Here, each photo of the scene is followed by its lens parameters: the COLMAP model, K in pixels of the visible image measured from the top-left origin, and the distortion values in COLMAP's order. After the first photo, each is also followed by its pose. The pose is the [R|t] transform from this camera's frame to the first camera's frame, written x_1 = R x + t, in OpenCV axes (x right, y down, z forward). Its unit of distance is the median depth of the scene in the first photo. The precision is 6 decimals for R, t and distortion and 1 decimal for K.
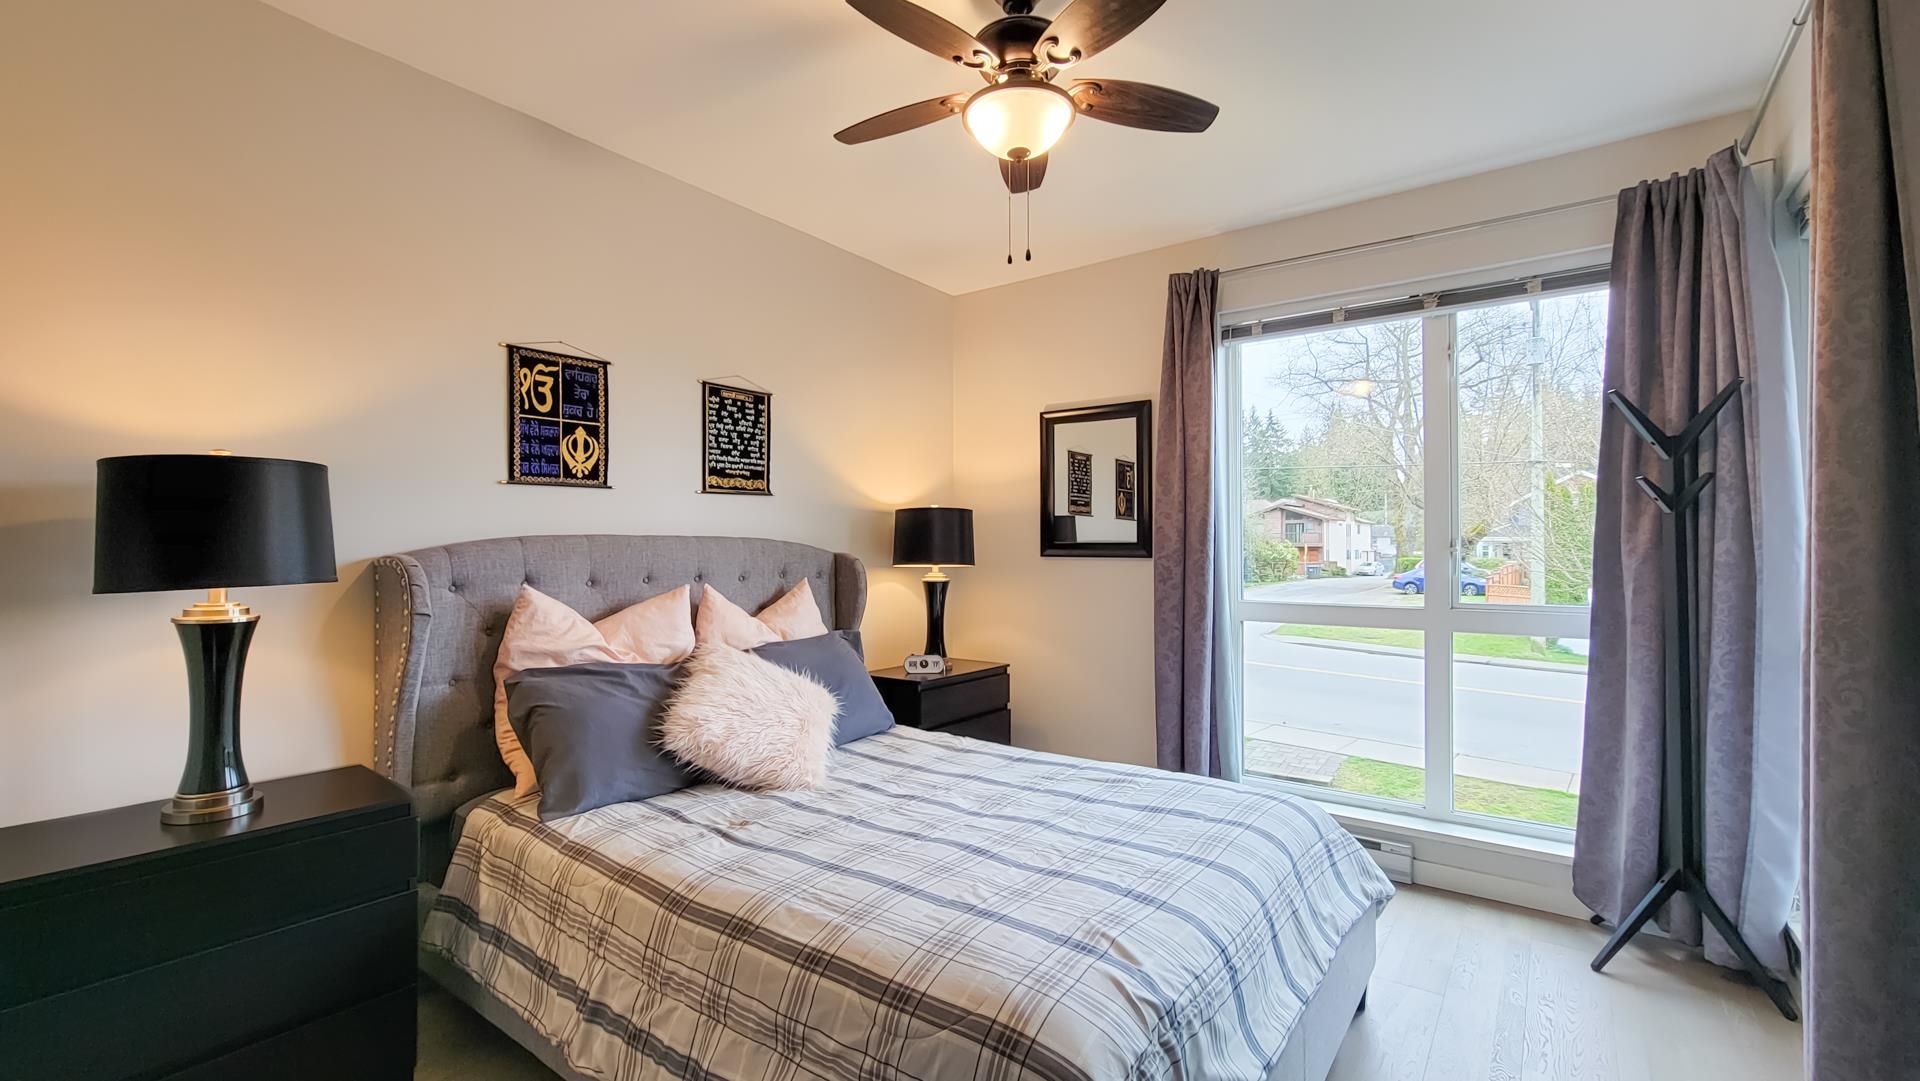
lens RADIAL K [[801.2, 0, 952.2], [0, 801.2, 544.0], [0, 0, 1]] dist [-0.001608, 0.001420]
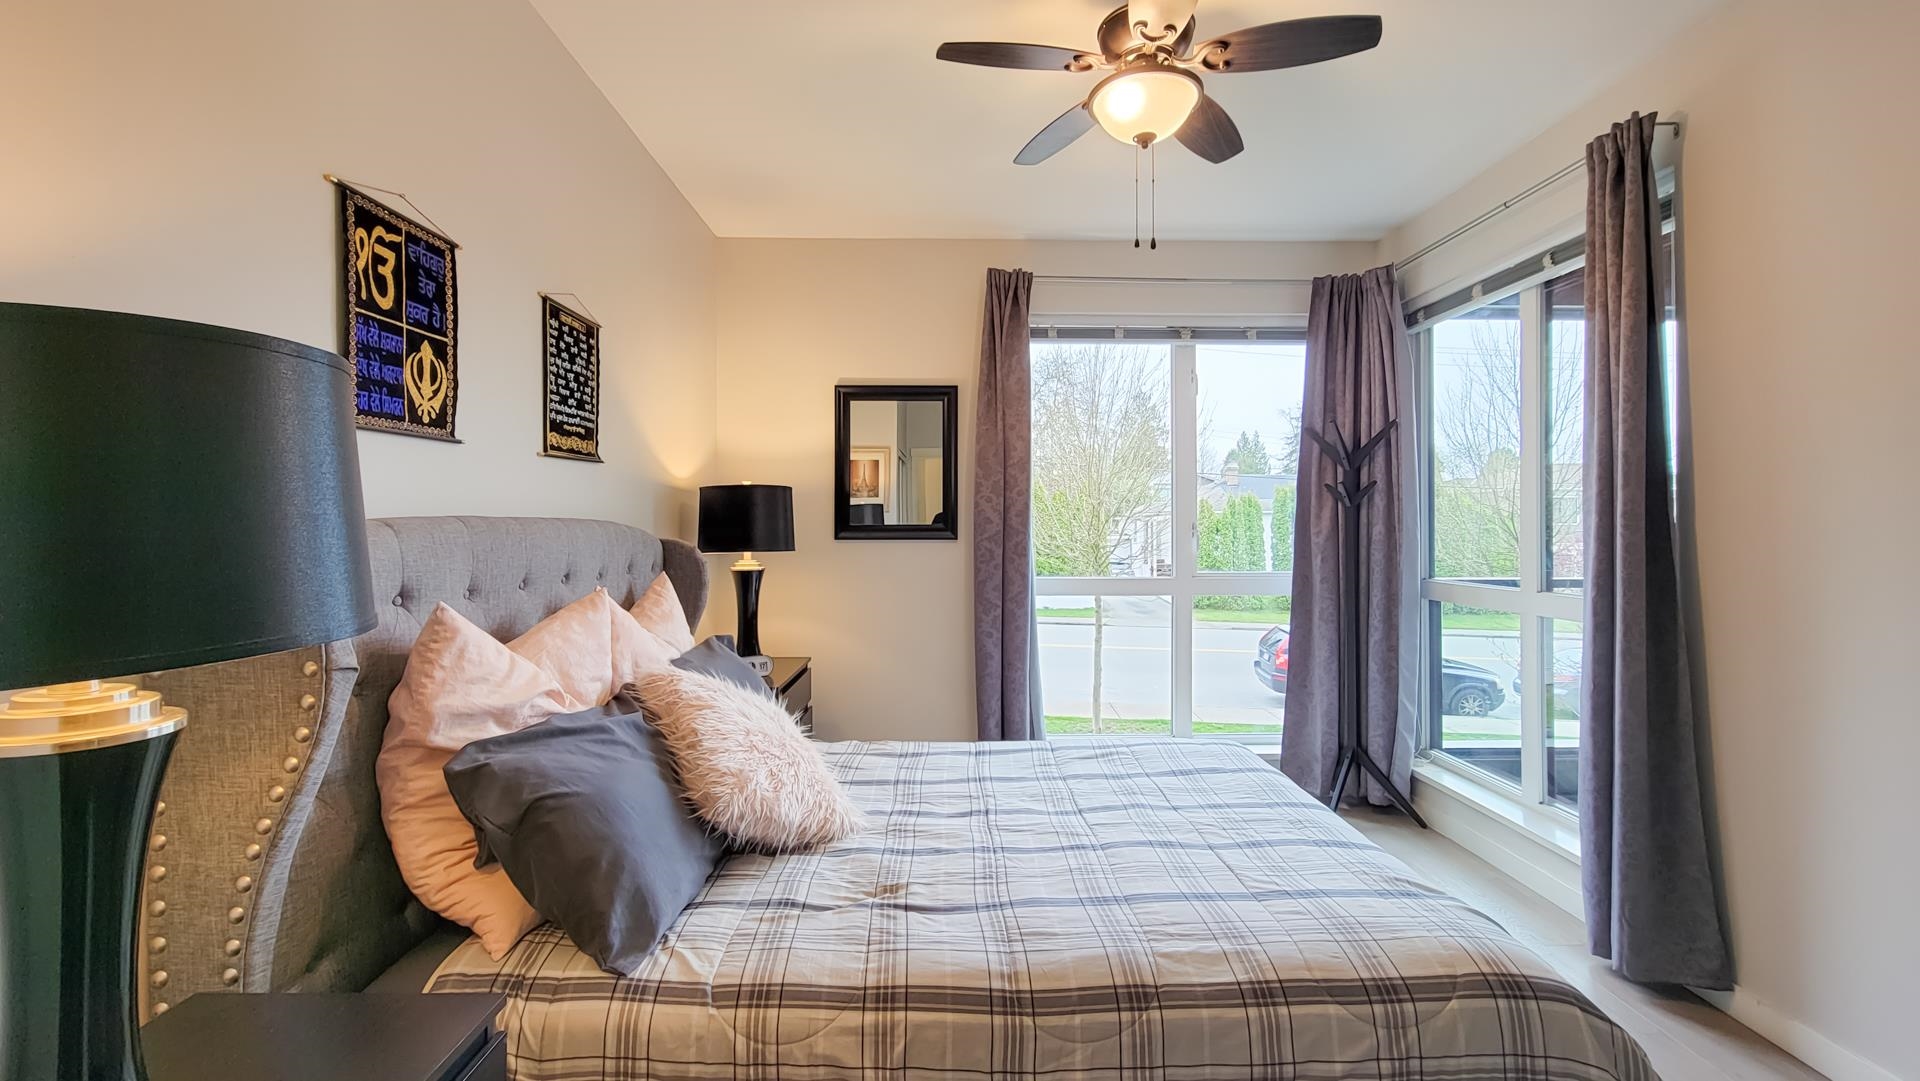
lens RADIAL K [[801.2, 0, 958.3], [0, 801.2, 530.8], [0, 0, 1]] dist [-0.001608, 0.001420]
pose [[0.786268, -0.005072, 0.617865, -0.557541], [-0.002694, 0.999929, 0.011636, -0.009257], [-0.617880, -0.010813, 0.786198, 0.278495]]
